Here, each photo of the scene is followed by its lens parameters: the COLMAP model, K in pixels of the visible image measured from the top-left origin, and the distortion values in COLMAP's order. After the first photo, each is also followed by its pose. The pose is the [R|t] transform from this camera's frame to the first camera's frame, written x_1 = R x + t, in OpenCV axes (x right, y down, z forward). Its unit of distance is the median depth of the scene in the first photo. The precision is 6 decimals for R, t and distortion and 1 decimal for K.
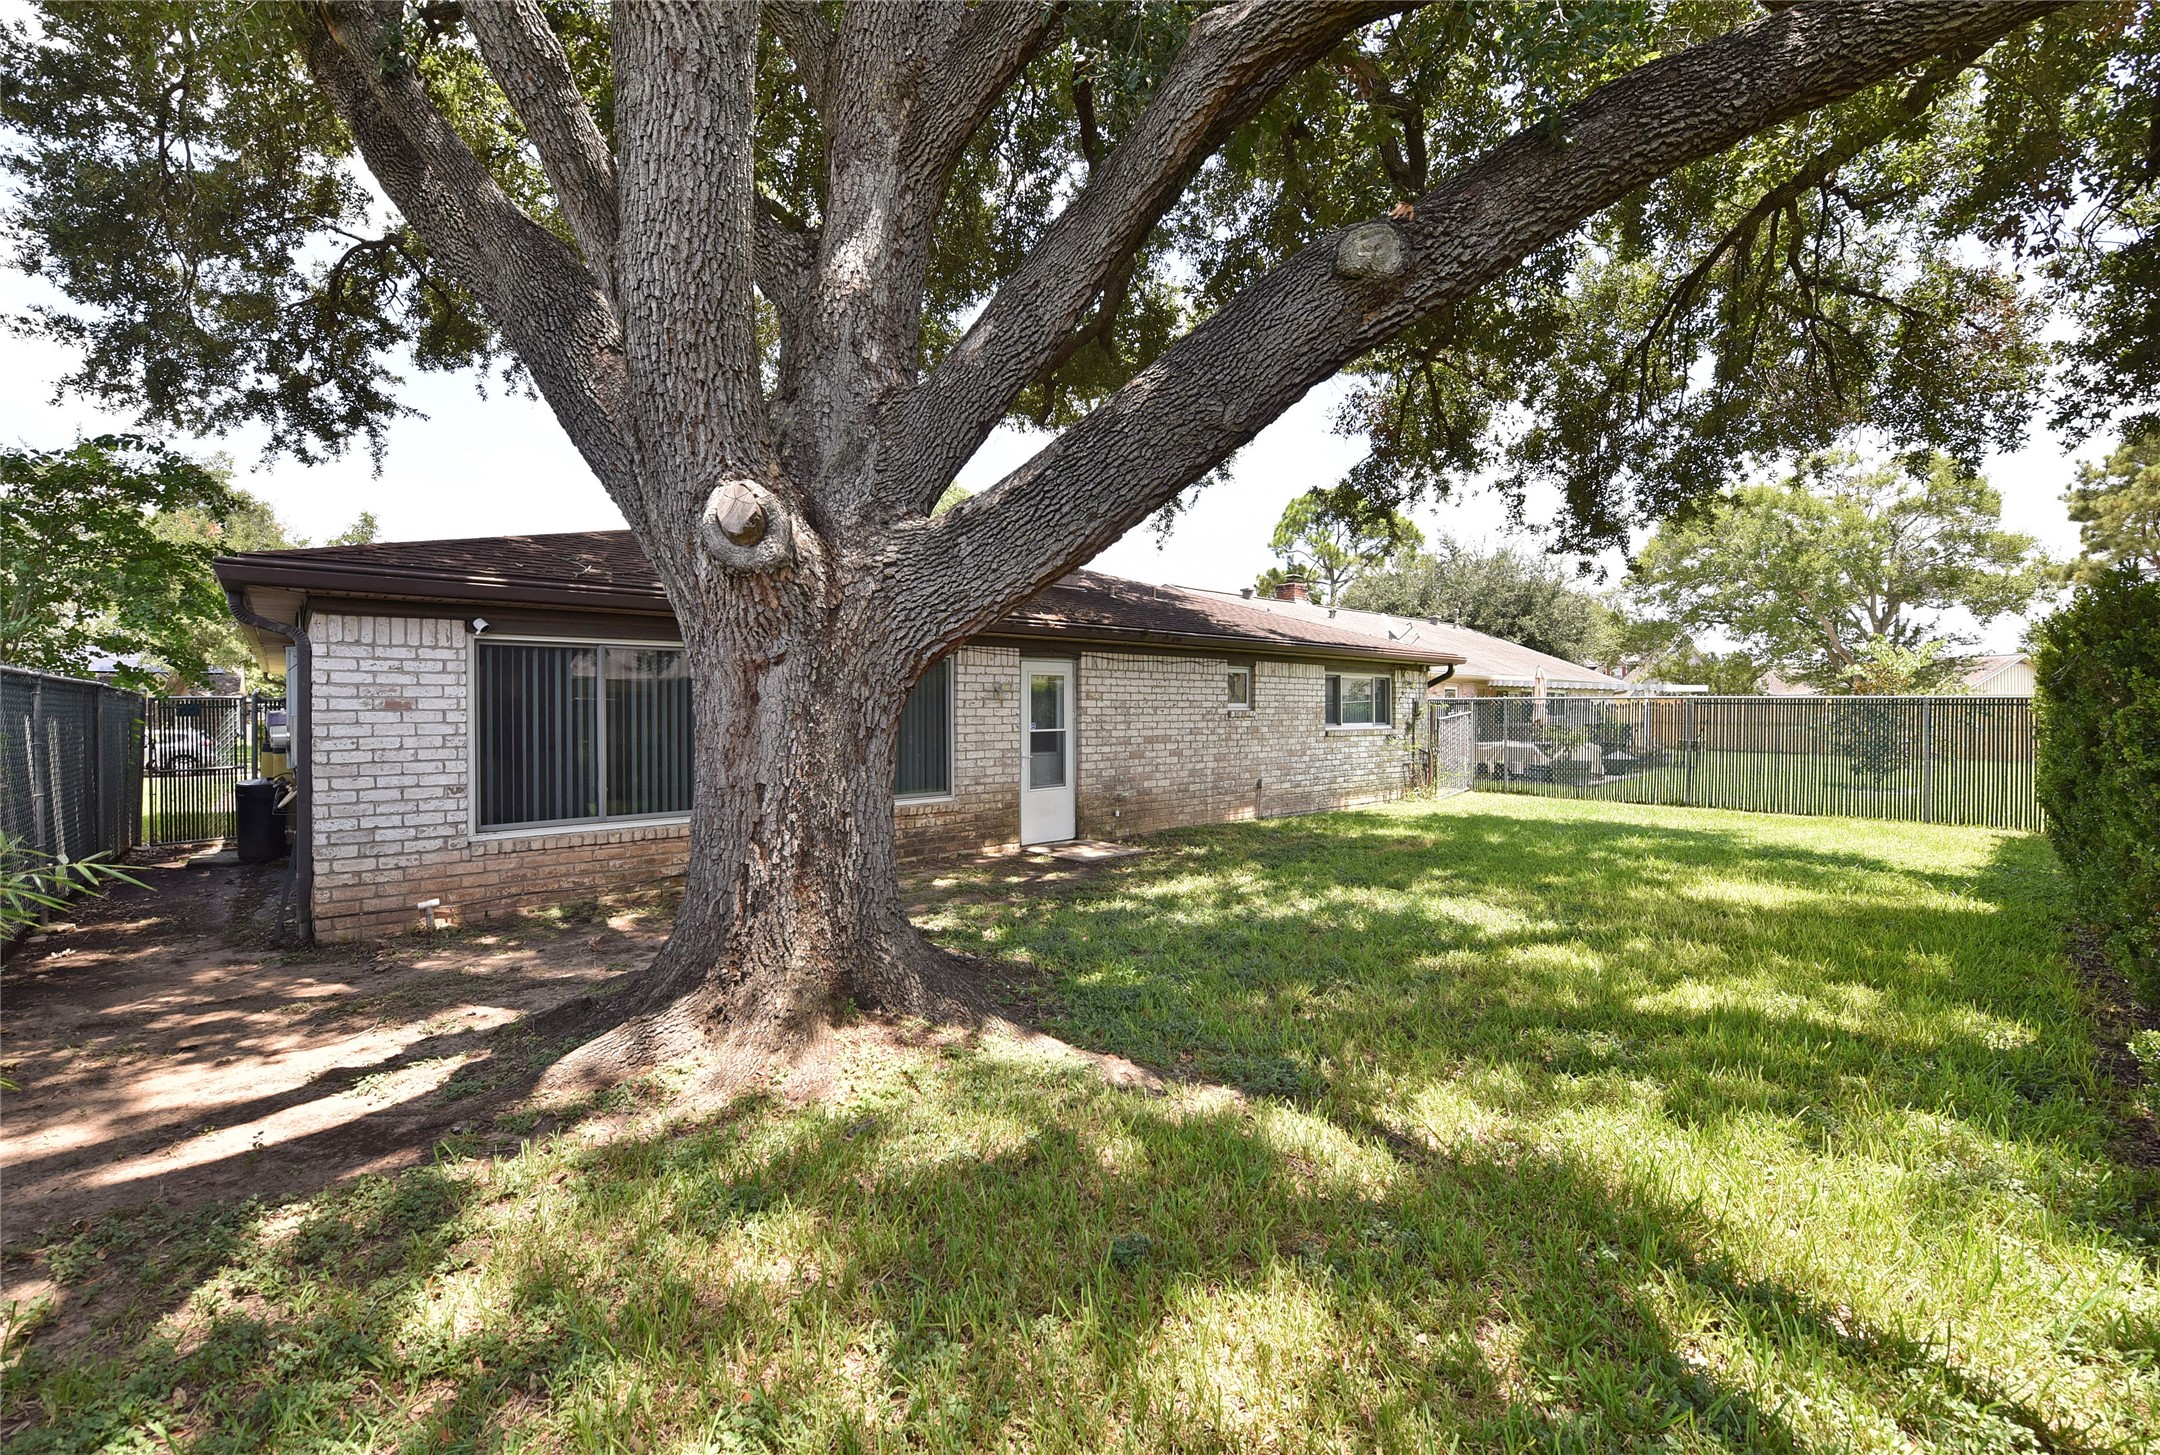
lens RADIAL K [[873.9, 0, 1076.2], [0, 873.9, 716.9], [0, 0, 1]] dist [-0.014304, 0.000205]
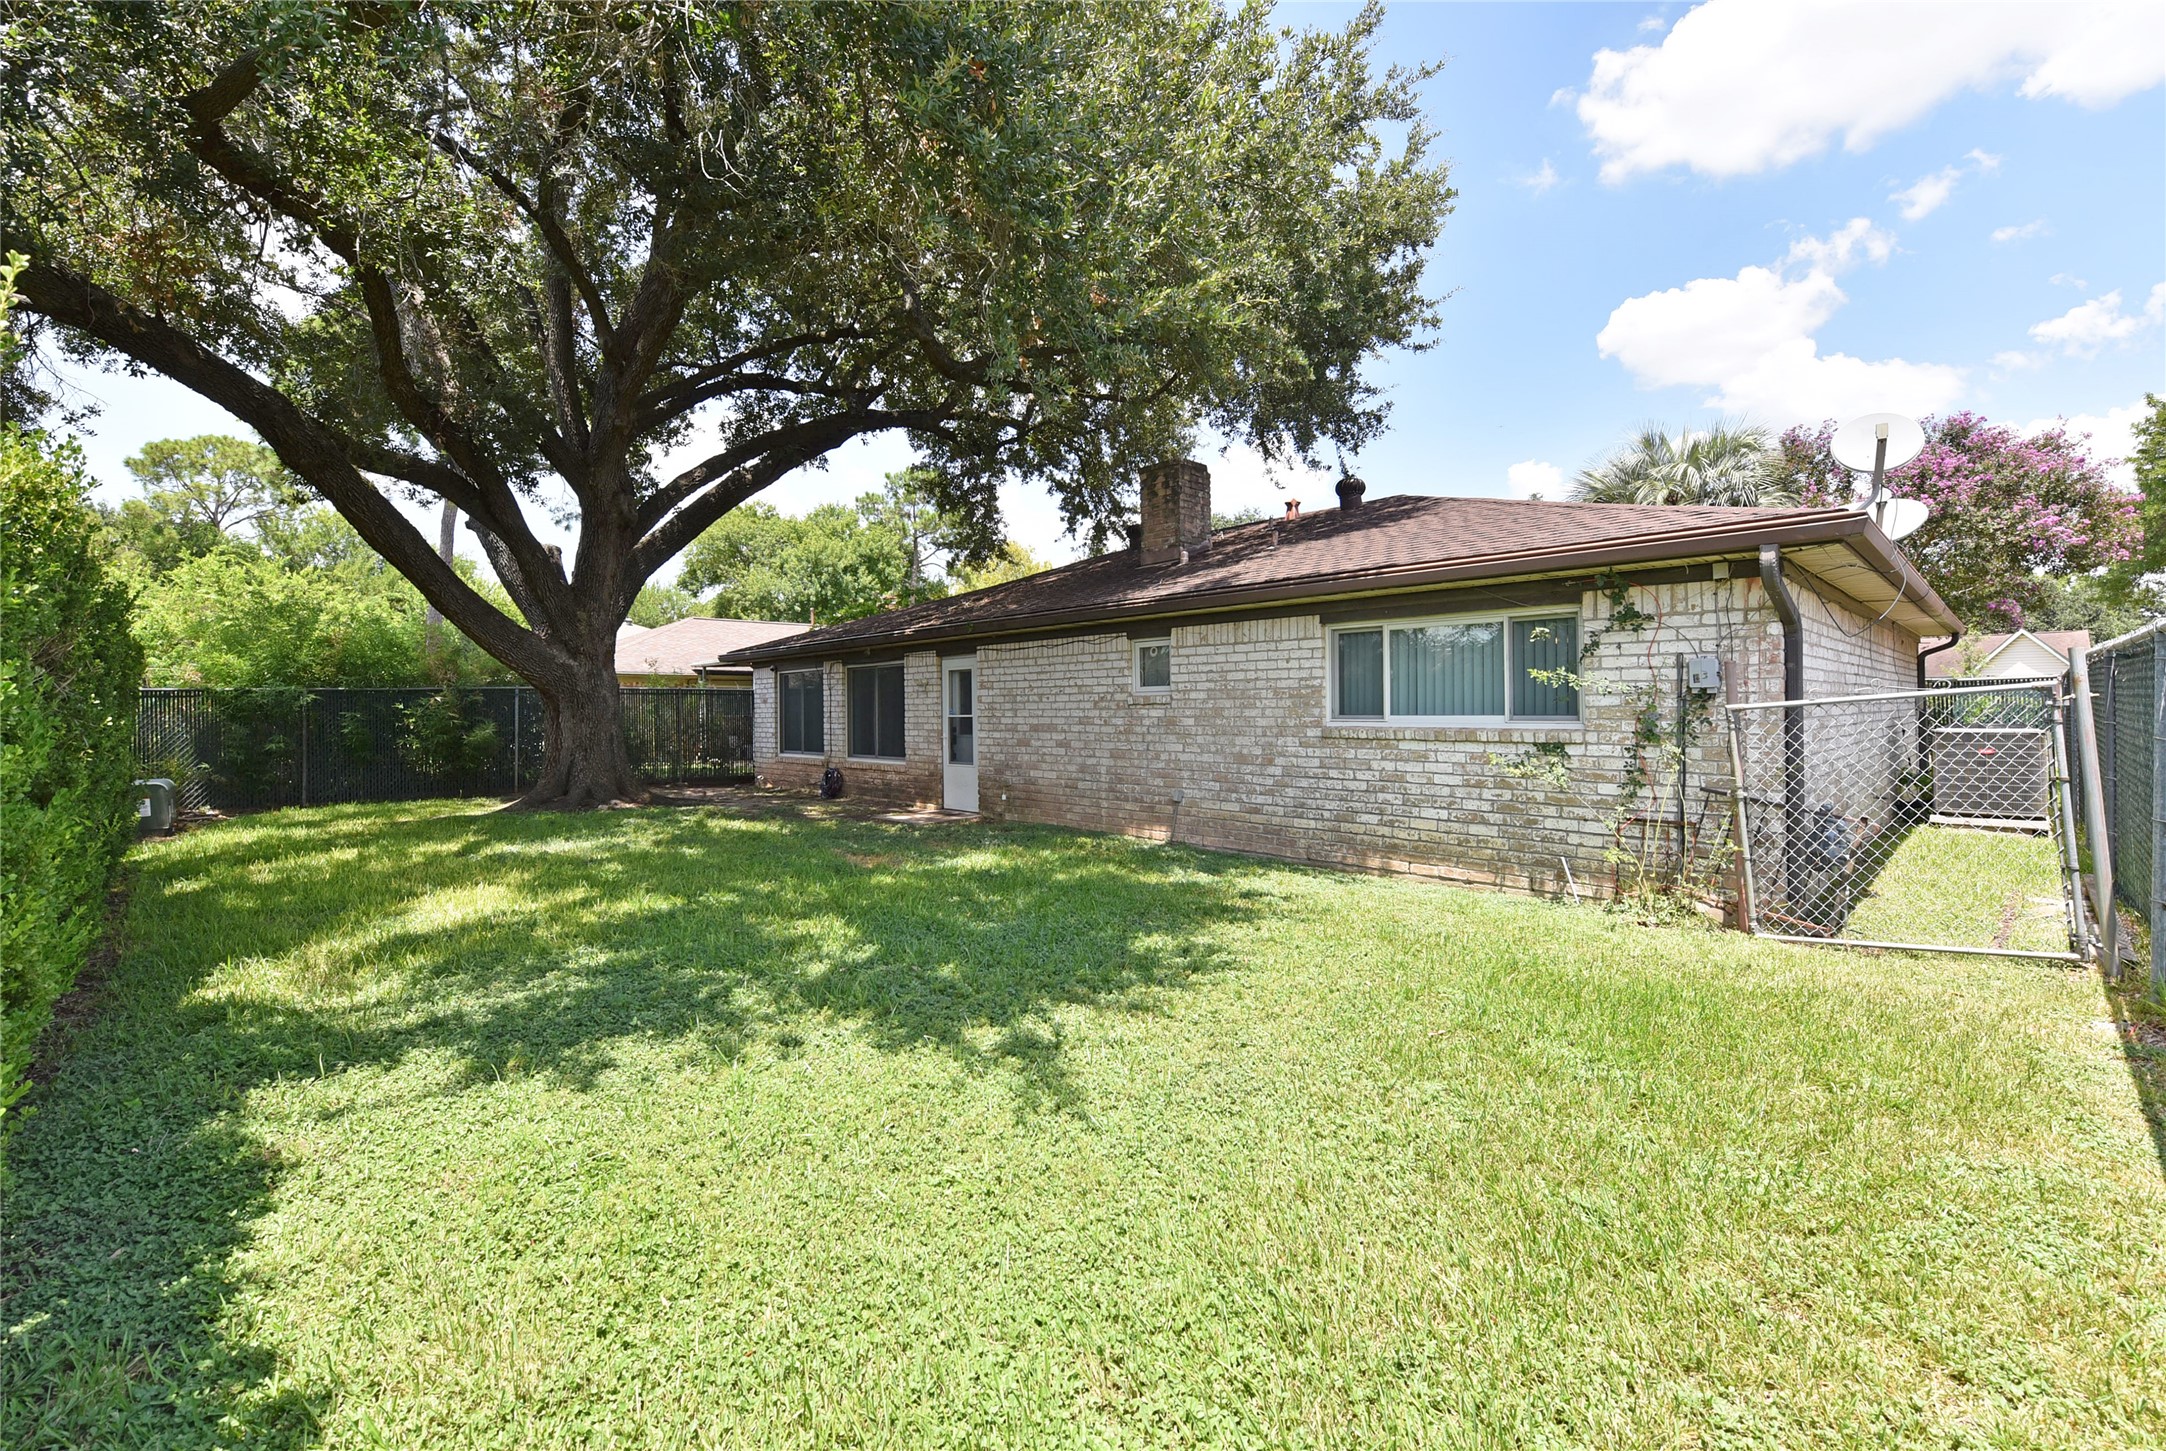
lens RADIAL K [[914.5, 0, 1083.1], [0, 914.5, 698.6], [0, 0, 1]] dist [-0.000818, -0.004795]
pose [[0.037526, -0.007878, -0.999265, 0.331352], [0.001652, 0.999968, -0.007822, 0.000432], [0.999294, -0.001357, 0.037538, 0.305690]]
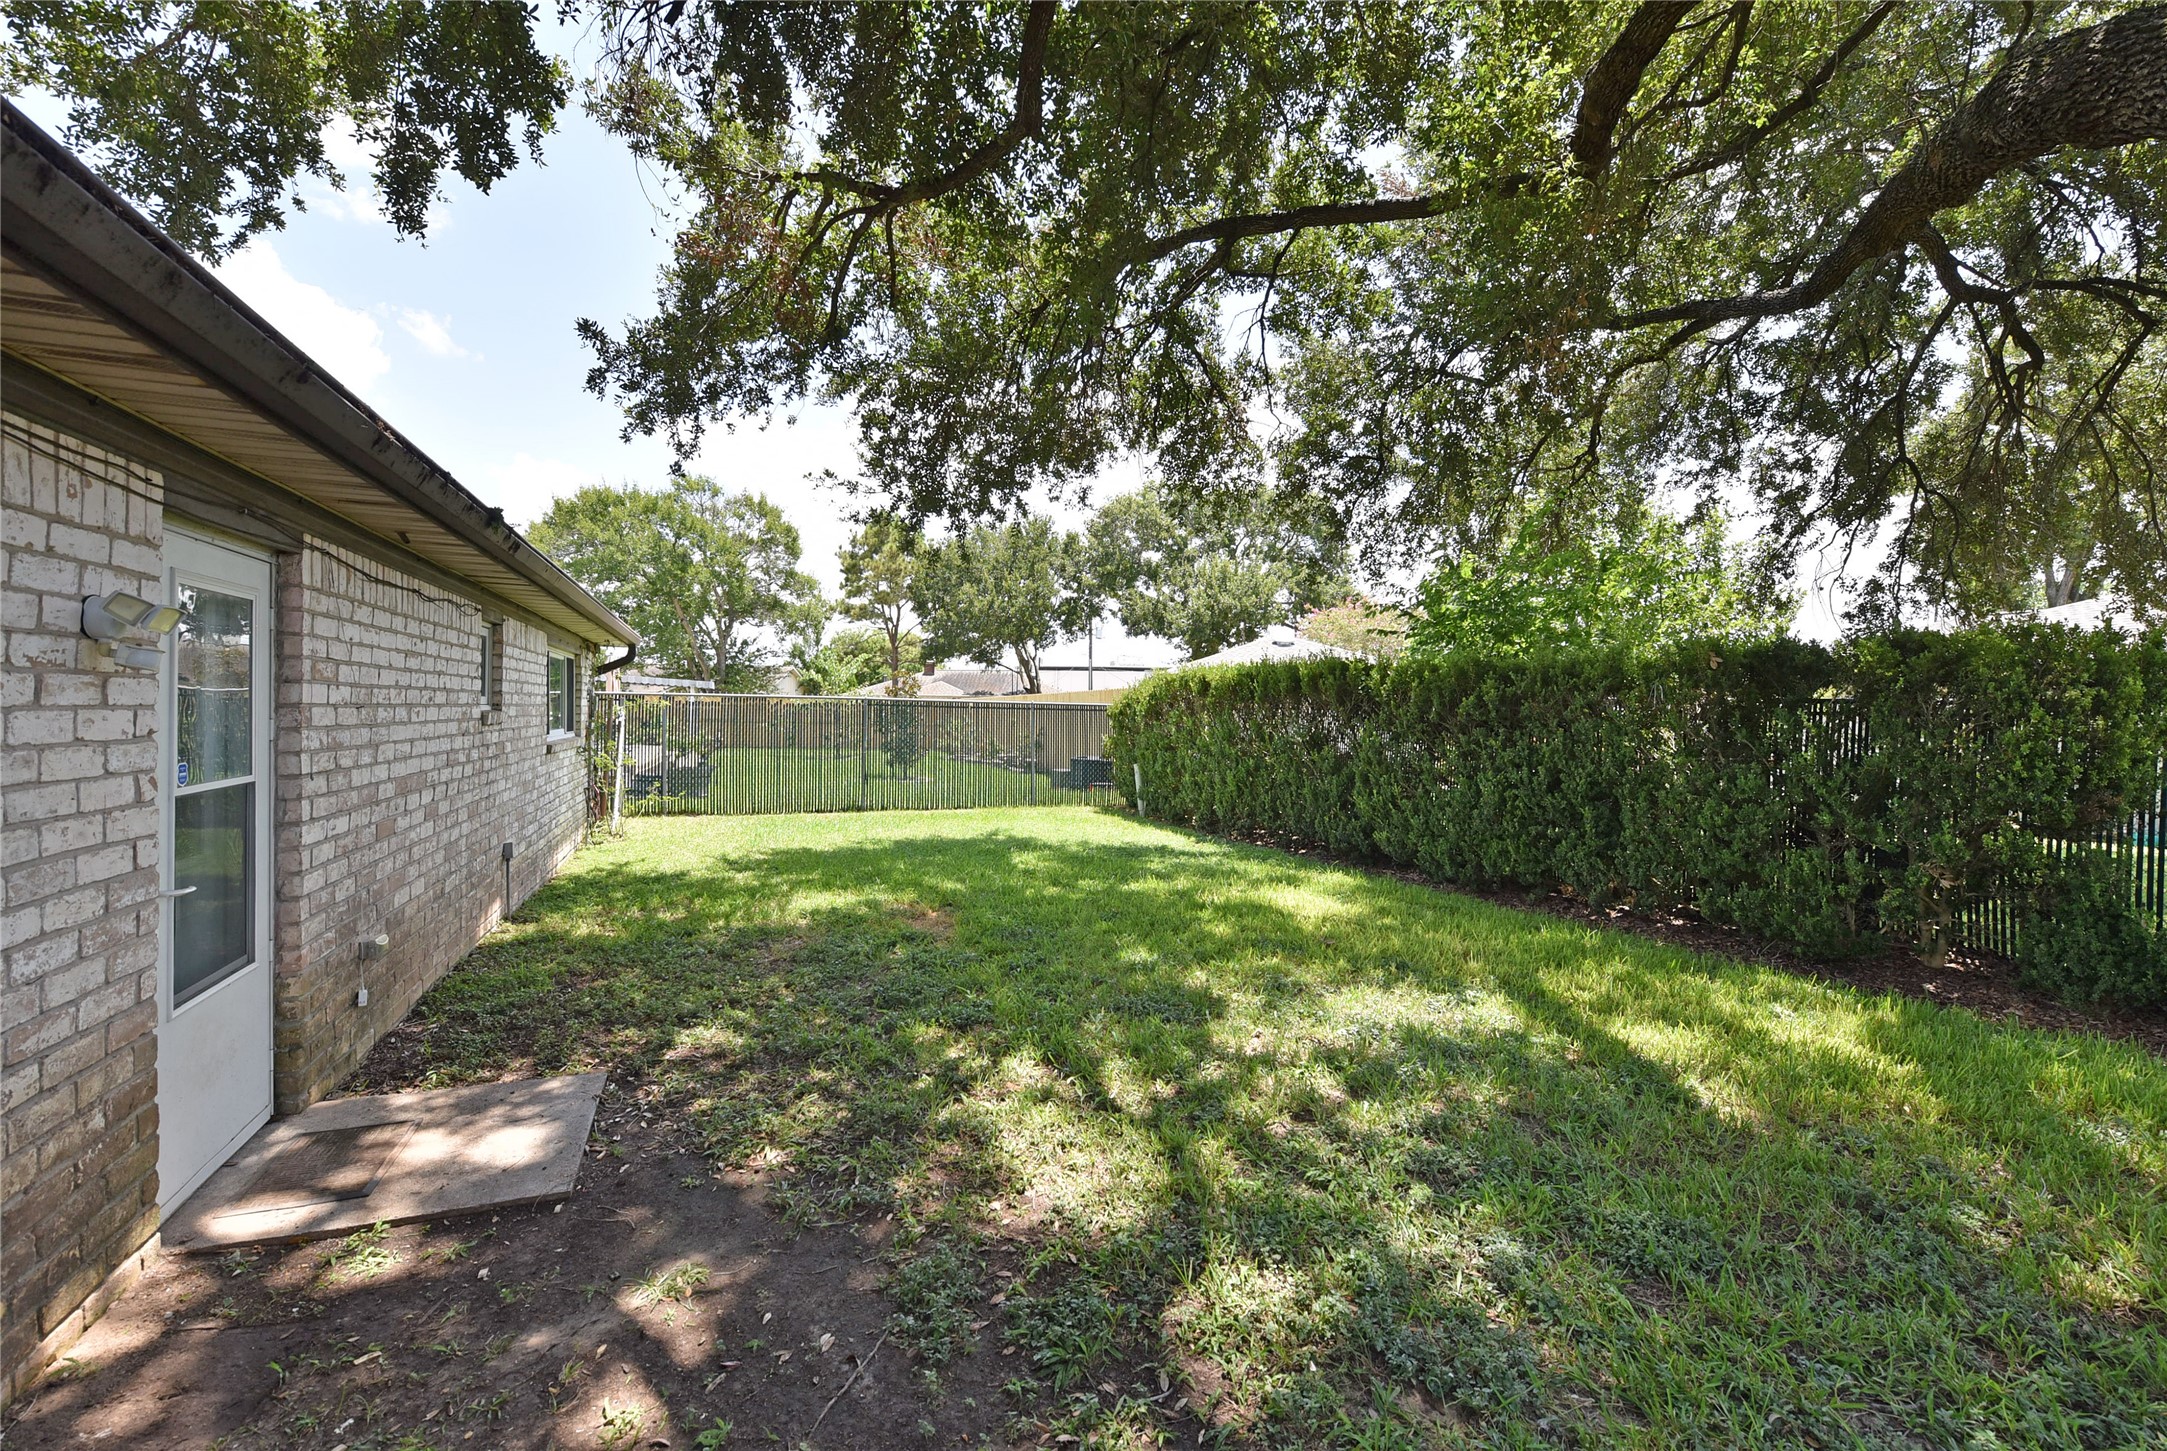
lens RADIAL K [[876.7, 0, 1079.7], [0, 876.7, 714.9], [0, 0, 1]] dist [-0.014304, 0.000205]
pose [[0.332020, 0.000124, 0.943272, -0.056279], [-0.005439, 0.999984, 0.001783, -0.002694], [-0.943257, -0.005723, 0.332015, 0.173549]]
